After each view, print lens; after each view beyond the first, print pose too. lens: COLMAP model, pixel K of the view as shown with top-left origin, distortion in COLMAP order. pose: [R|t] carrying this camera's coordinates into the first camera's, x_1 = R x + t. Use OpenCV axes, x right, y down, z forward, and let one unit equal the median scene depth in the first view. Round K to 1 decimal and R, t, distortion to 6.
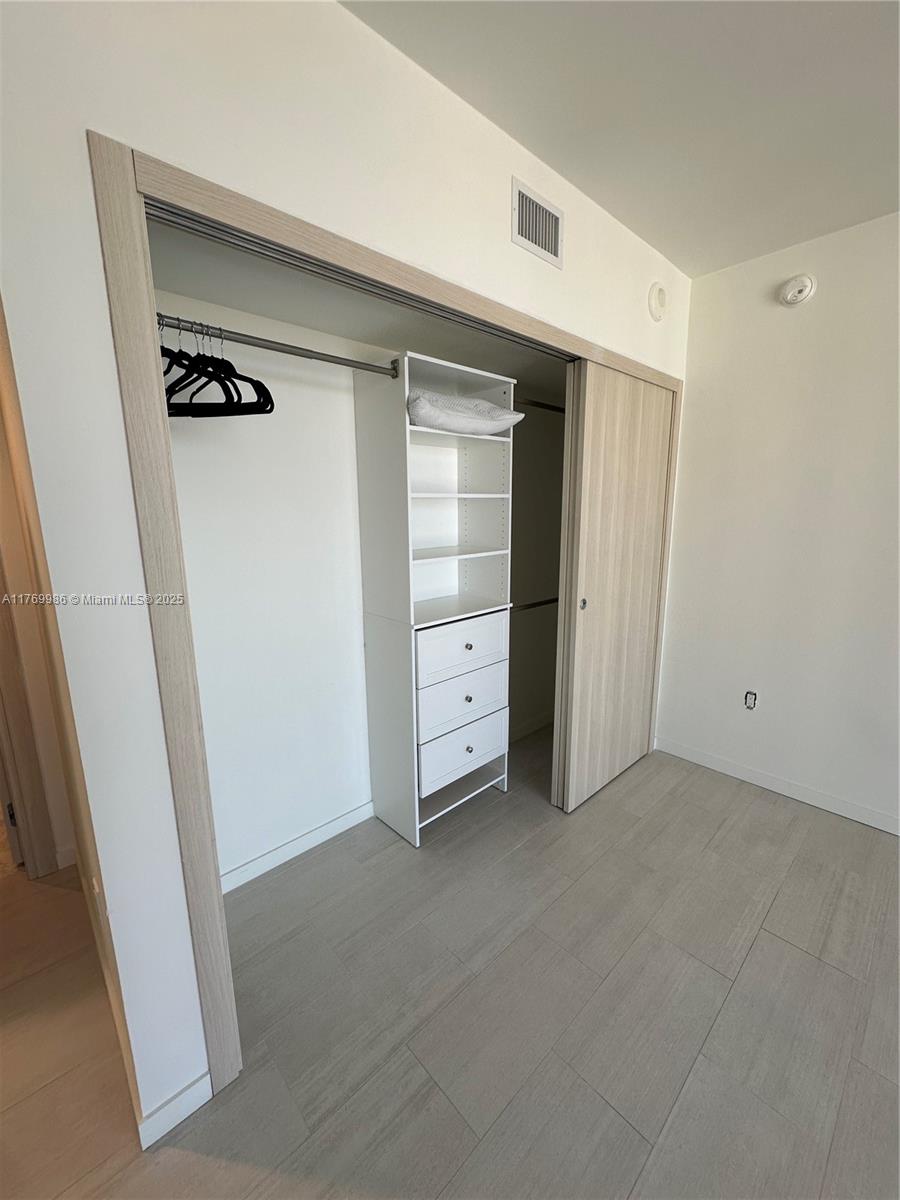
lens RADIAL K [[478.5, 0, 445.6], [0, 478.5, 599.7], [0, 0, 1]] dist [-0.004222, 0.001559]
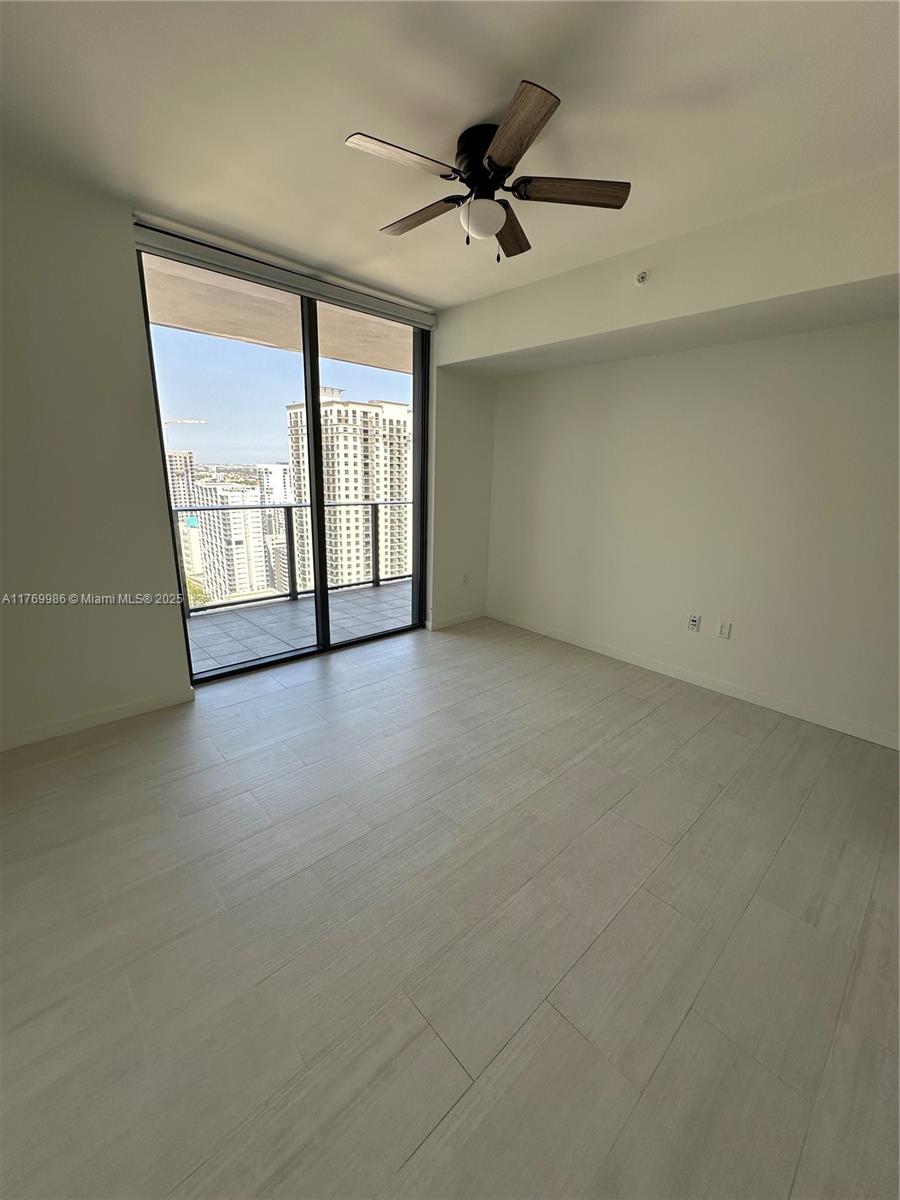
lens RADIAL K [[478.5, 0, 443.5], [0, 478.5, 605.0], [0, 0, 1]] dist [-0.004222, 0.001559]
pose [[-0.999648, -0.025785, 0.006256, 0.764409], [-0.020217, 0.892902, 0.449798, -0.249044], [-0.017184, 0.449513, -0.893109, 1.392372]]
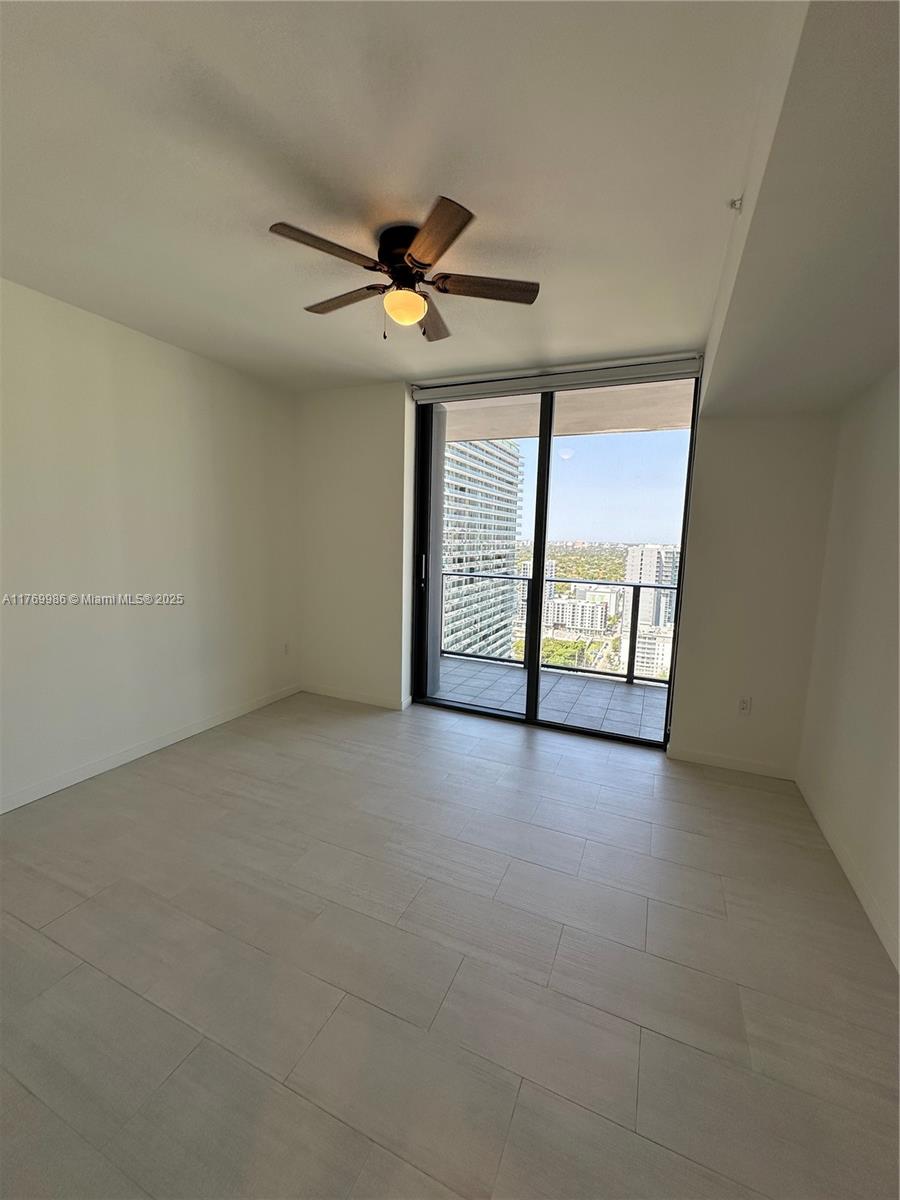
lens RADIAL K [[478.5, 0, 450.8], [0, 478.5, 602.5], [0, 0, 1]] dist [-0.004222, 0.001559]
pose [[-0.387137, -0.131952, 0.912531, -0.552175], [0.148934, 0.967760, 0.203123, -0.068433], [-0.909914, 0.214544, -0.355004, 0.434553]]
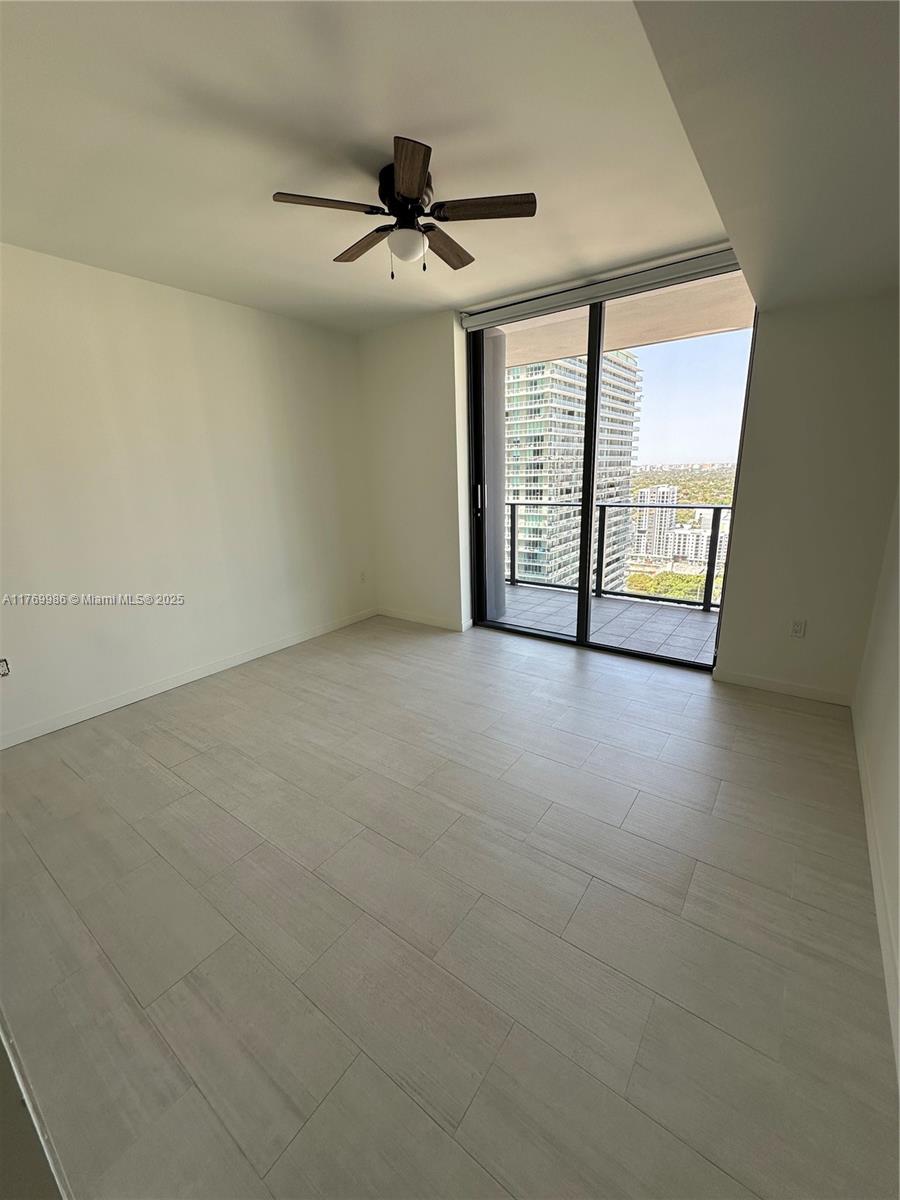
lens RADIAL K [[478.5, 0, 450.8], [0, 478.5, 601.7], [0, 0, 1]] dist [-0.004222, 0.001559]
pose [[-0.178488, -0.252090, 0.951101, -0.785528], [0.216880, 0.932769, 0.287932, -0.014381], [-0.959742, 0.257667, -0.111815, 0.227817]]
